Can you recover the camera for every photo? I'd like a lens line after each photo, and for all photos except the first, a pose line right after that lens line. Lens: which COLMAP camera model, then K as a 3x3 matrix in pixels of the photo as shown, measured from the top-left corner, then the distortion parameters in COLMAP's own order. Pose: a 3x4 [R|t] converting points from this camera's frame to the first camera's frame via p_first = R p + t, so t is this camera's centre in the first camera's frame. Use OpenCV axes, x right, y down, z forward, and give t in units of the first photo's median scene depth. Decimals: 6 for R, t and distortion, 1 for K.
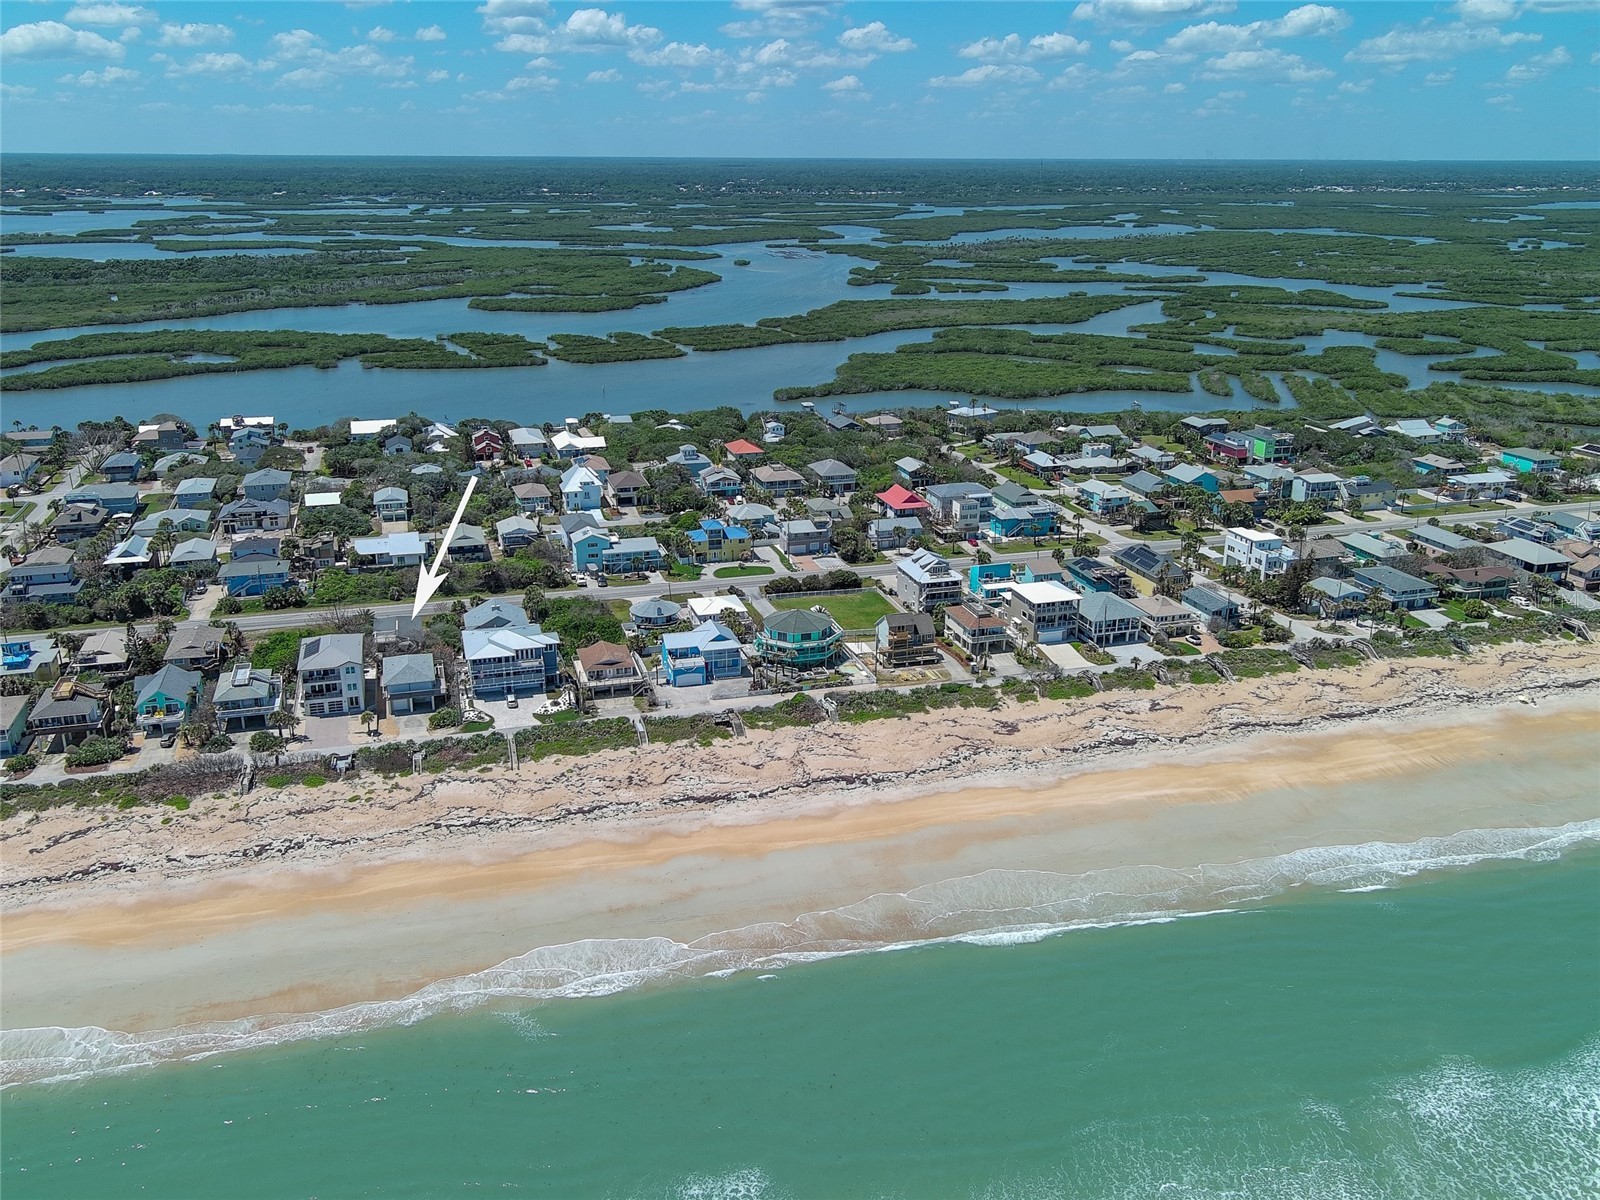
lens RADIAL K [[1338.5, 0, 815.9], [0, 1338.5, 616.0], [0, 0, 1]] dist [0.009854, -0.019356]
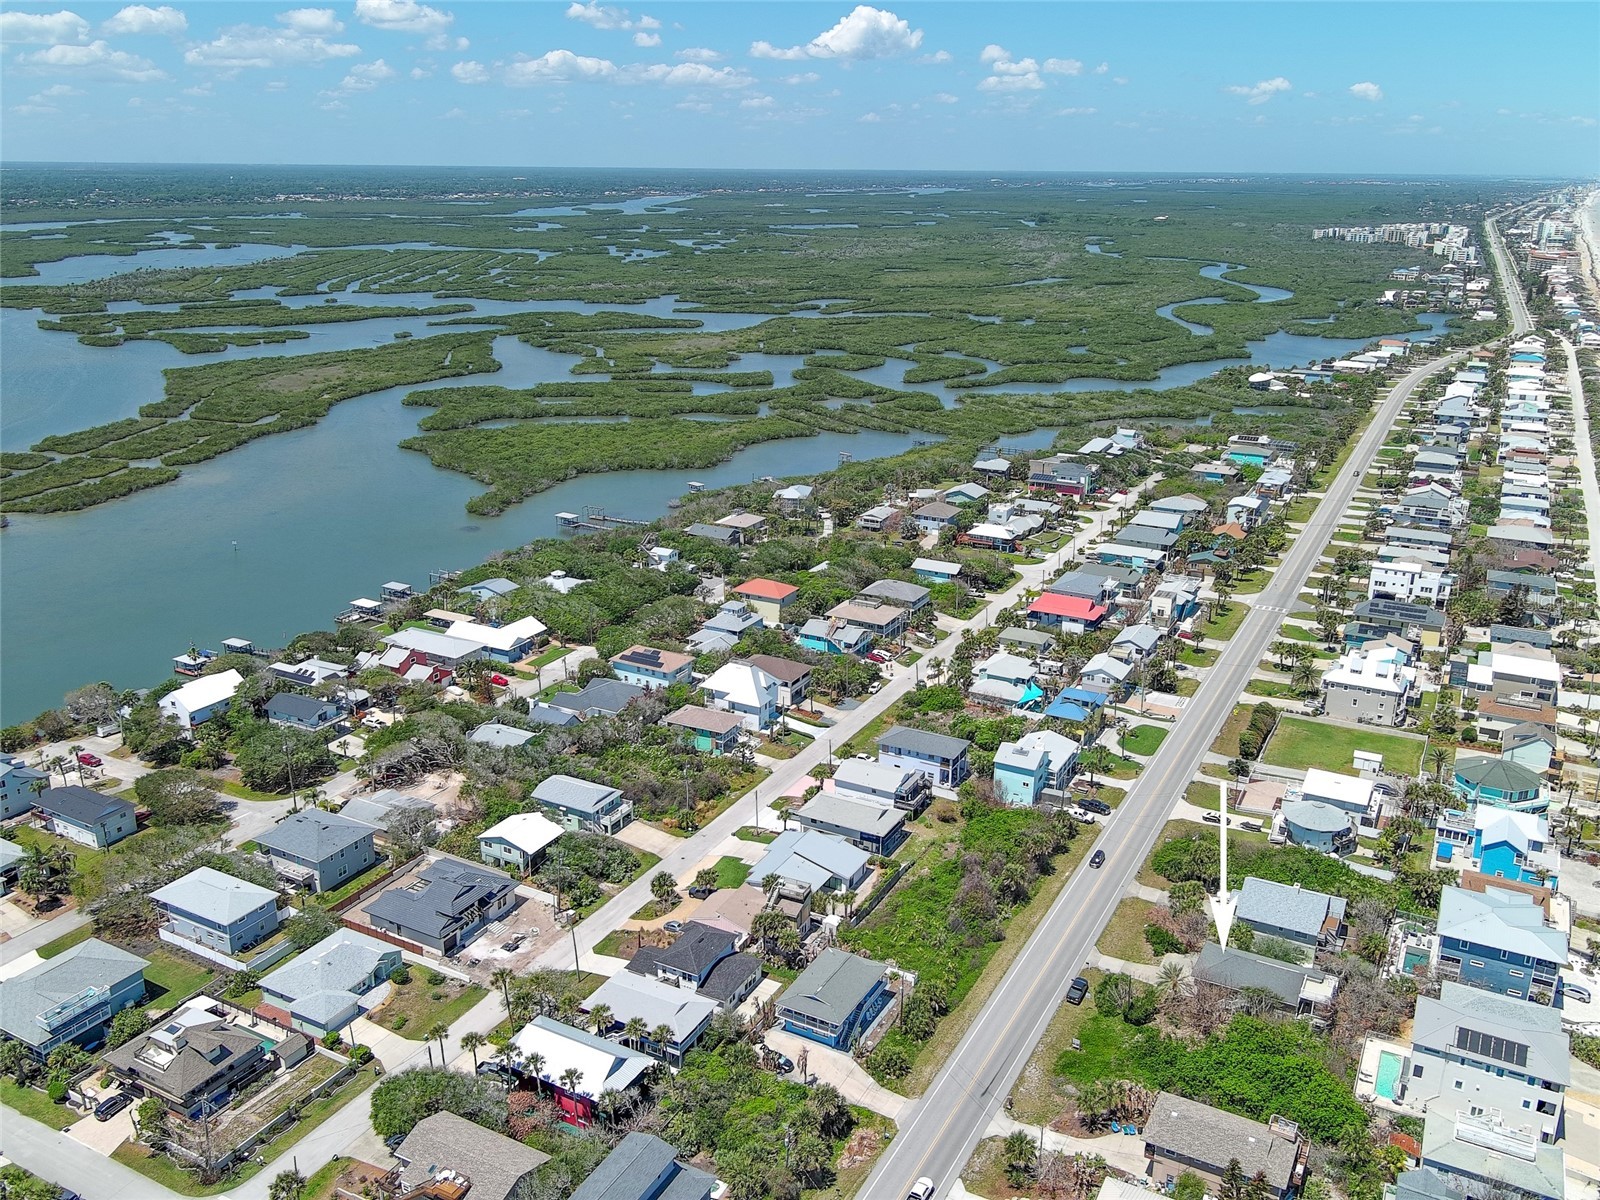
lens RADIAL K [[1338.5, 0, 838.8], [0, 1338.5, 594.8], [0, 0, 1]] dist [0.009854, -0.019356]
pose [[0.690524, -0.213310, 0.691141, -0.671822], [0.224005, 0.971615, 0.076069, -0.204886], [-0.687749, 0.102292, 0.718706, 0.502421]]
